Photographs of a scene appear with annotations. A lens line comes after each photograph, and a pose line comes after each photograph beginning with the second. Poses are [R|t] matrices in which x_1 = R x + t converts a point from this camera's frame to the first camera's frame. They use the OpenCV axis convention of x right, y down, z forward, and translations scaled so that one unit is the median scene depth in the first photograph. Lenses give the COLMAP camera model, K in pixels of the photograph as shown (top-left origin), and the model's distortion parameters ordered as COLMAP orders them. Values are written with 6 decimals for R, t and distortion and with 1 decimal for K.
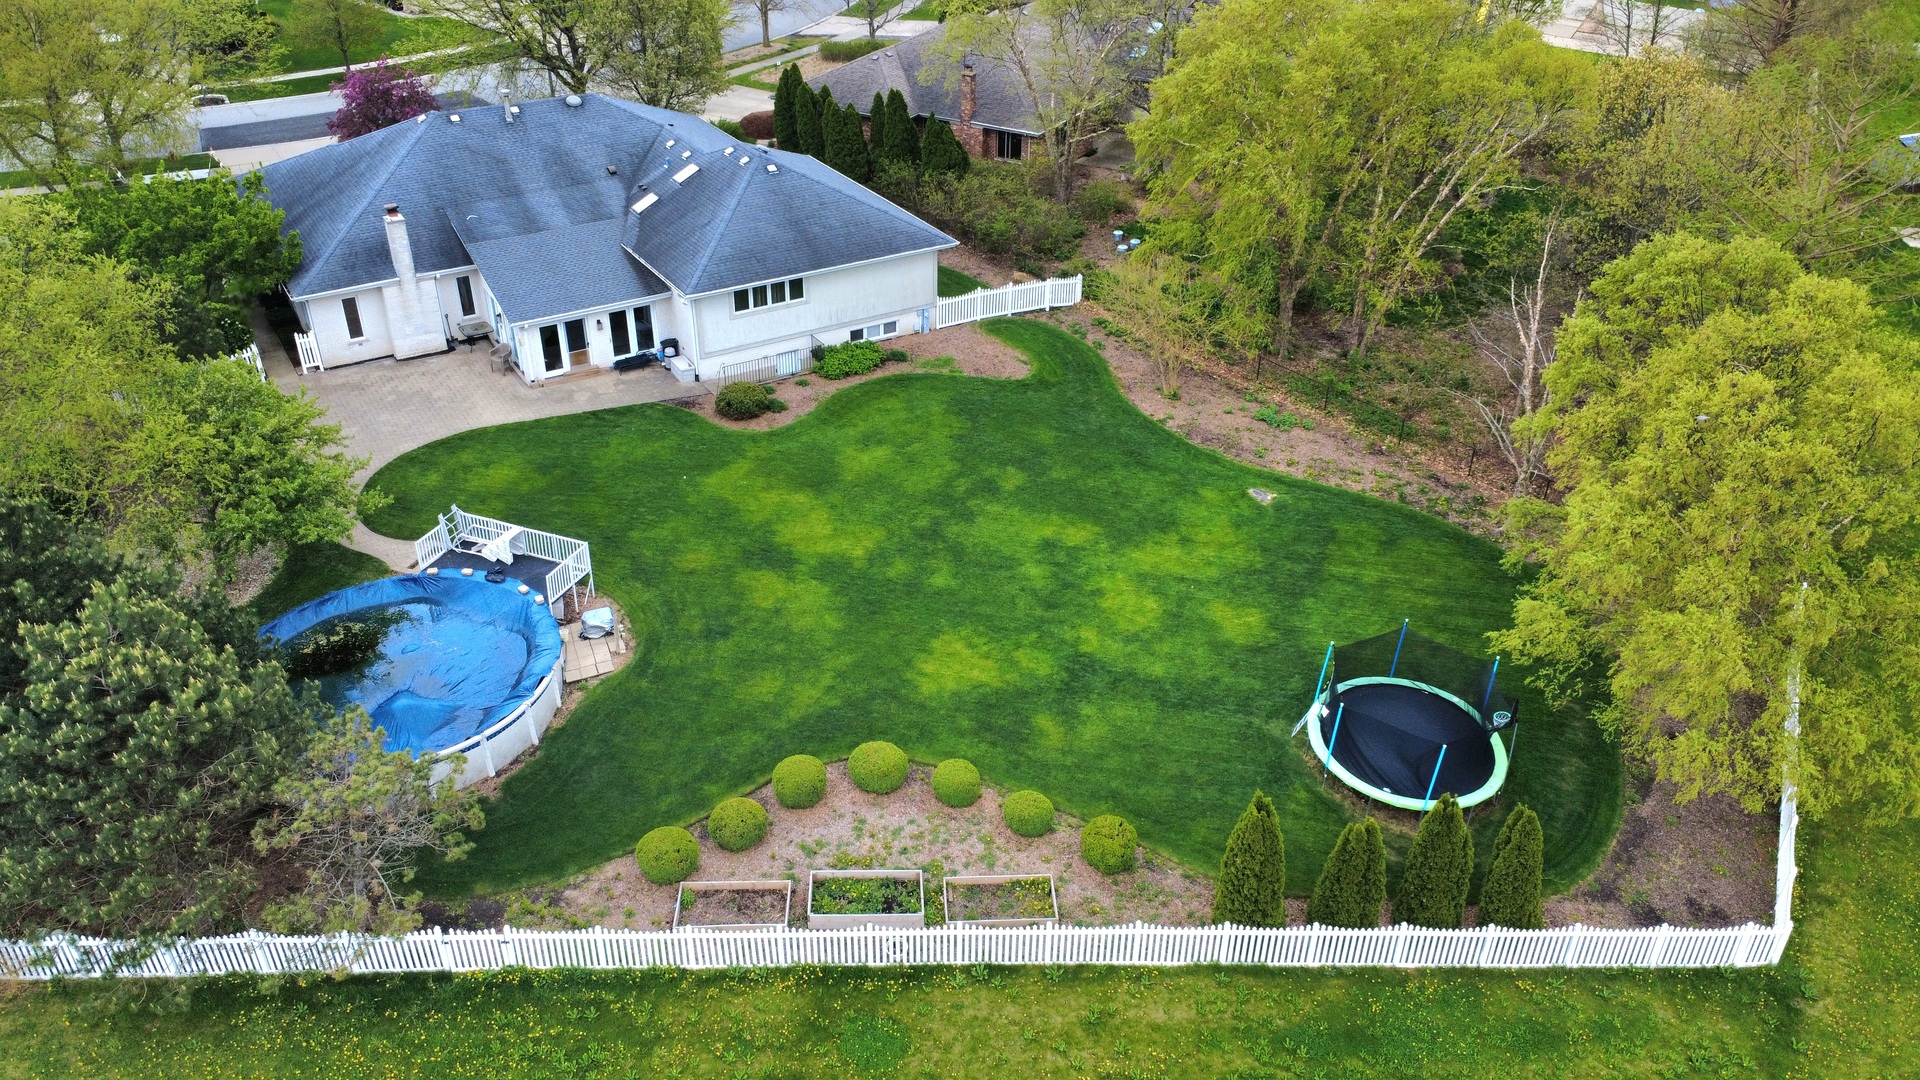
lens RADIAL K [[1466.8, 0, 987.7], [0, 1466.8, 545.3], [0, 0, 1]] dist [-0.004443, 0.003081]
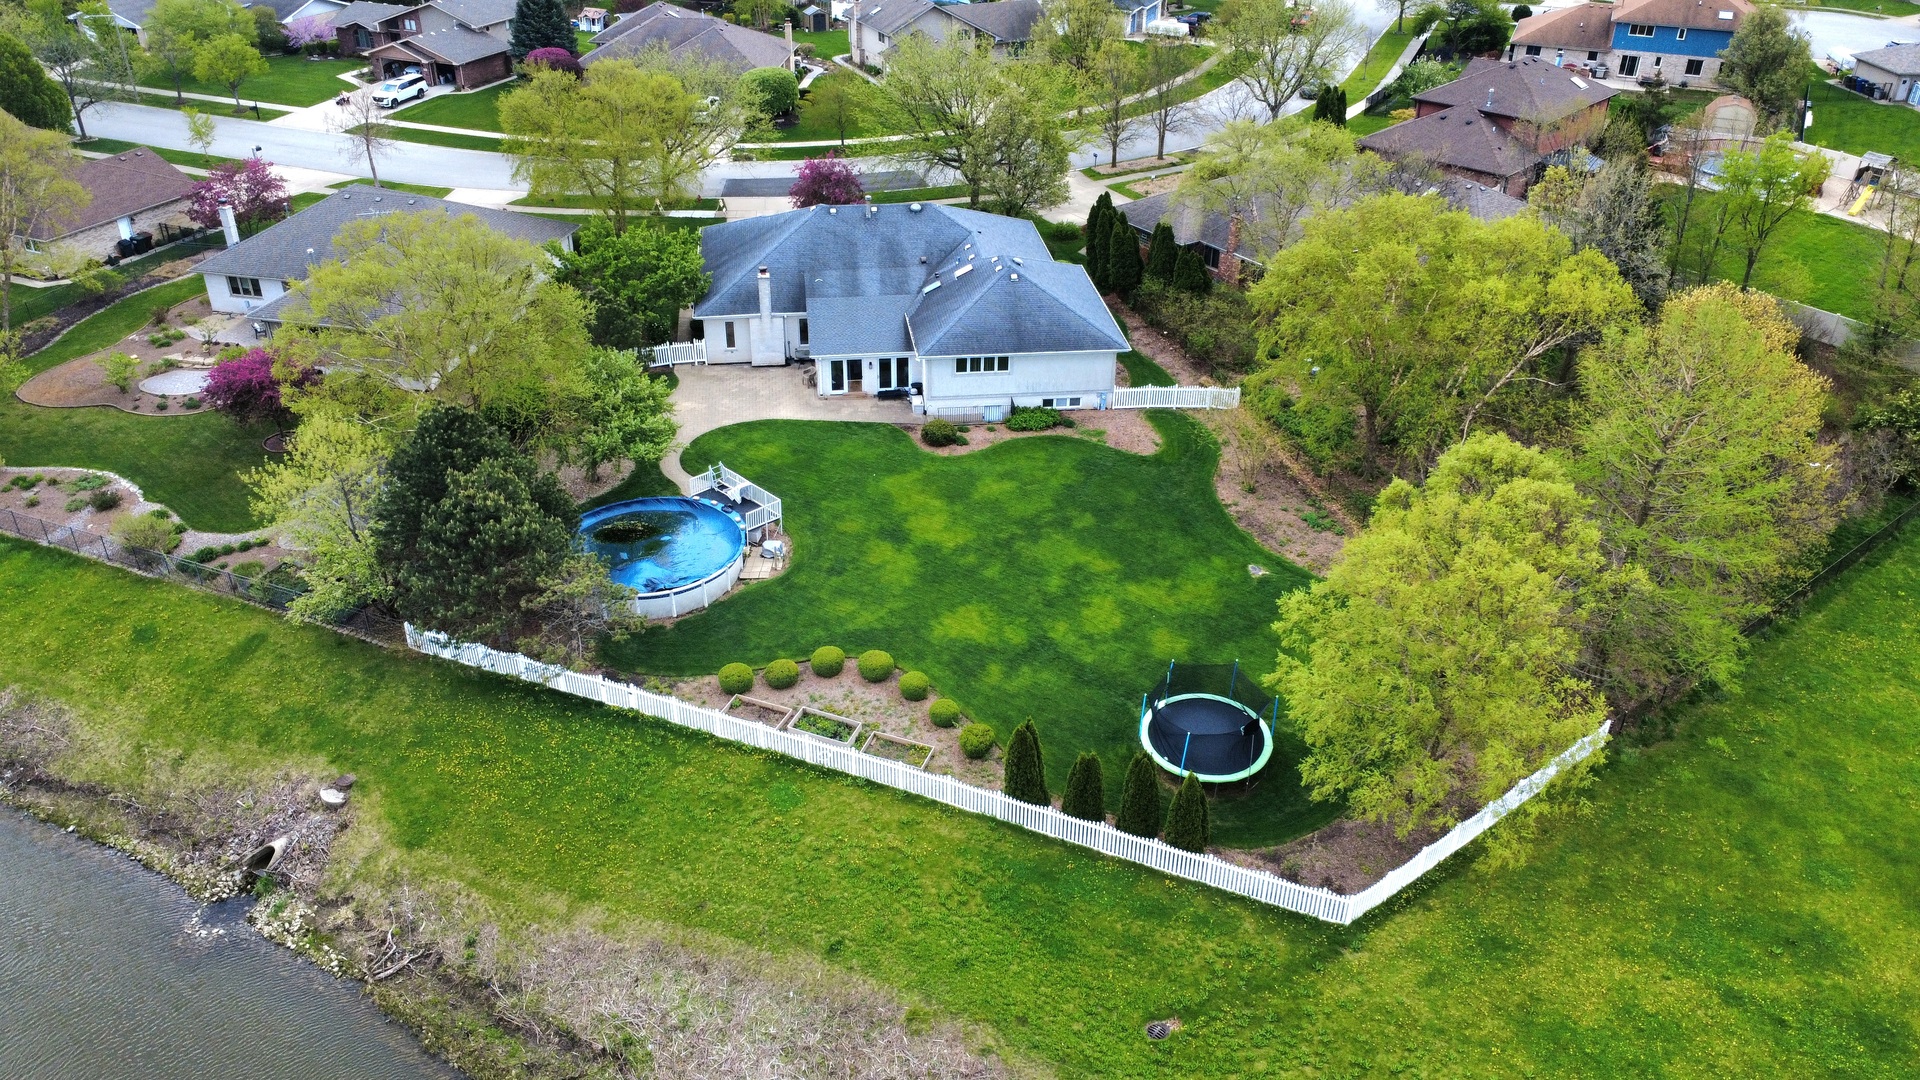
lens RADIAL K [[1487.6, 0, 960.0], [0, 1487.6, 540.0], [0, 0, 1]] dist [0.003163, 0.000079]
pose [[0.906888, 0.207804, -0.366569, 0.426997], [-0.219137, 0.975633, 0.010932, -0.016139], [0.359908, 0.070414, 0.930327, -0.369526]]
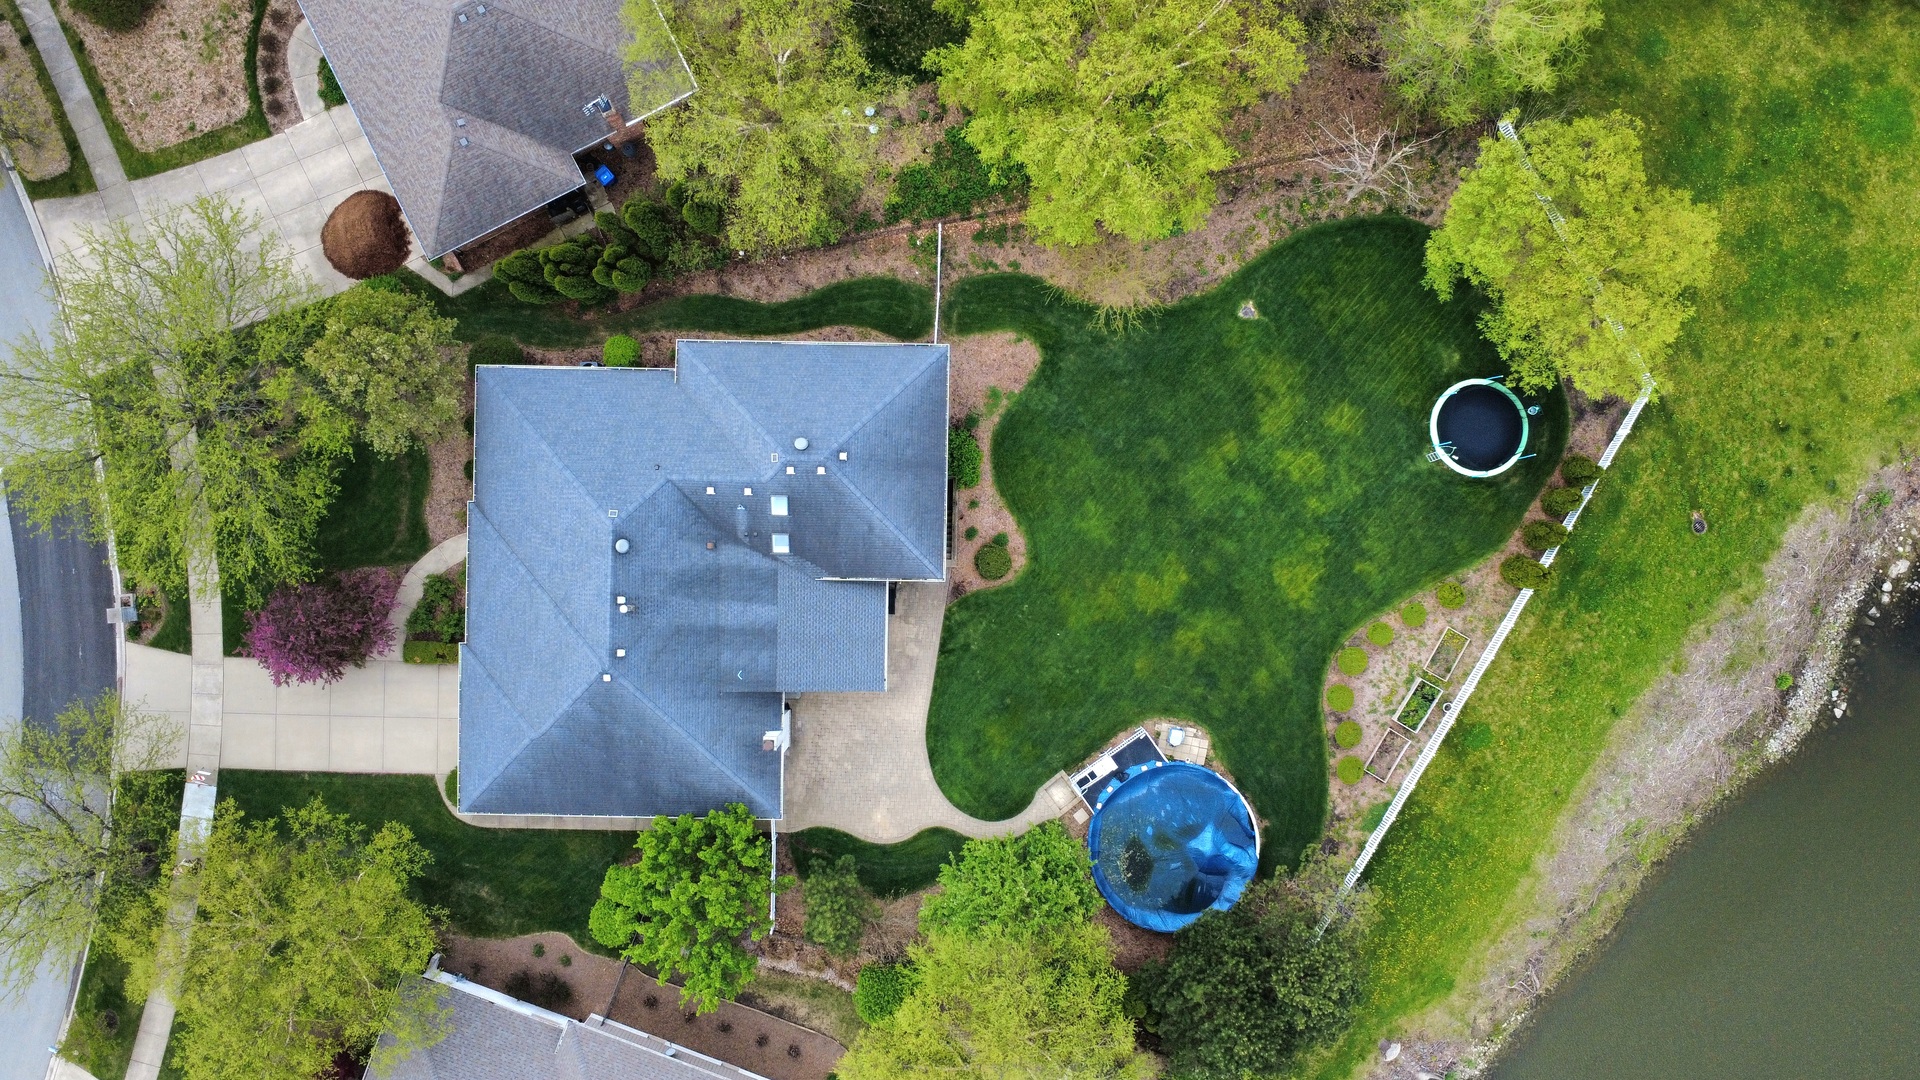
lens RADIAL K [[1466.8, 0, 987.7], [0, 1466.8, 545.3], [0, 0, 1]] dist [-0.004443, 0.003081]
pose [[0.550832, -0.834453, -0.016495, -0.136495], [0.426011, 0.264110, 0.865310, -1.372918], [-0.717704, -0.483667, 0.500966, 0.306947]]
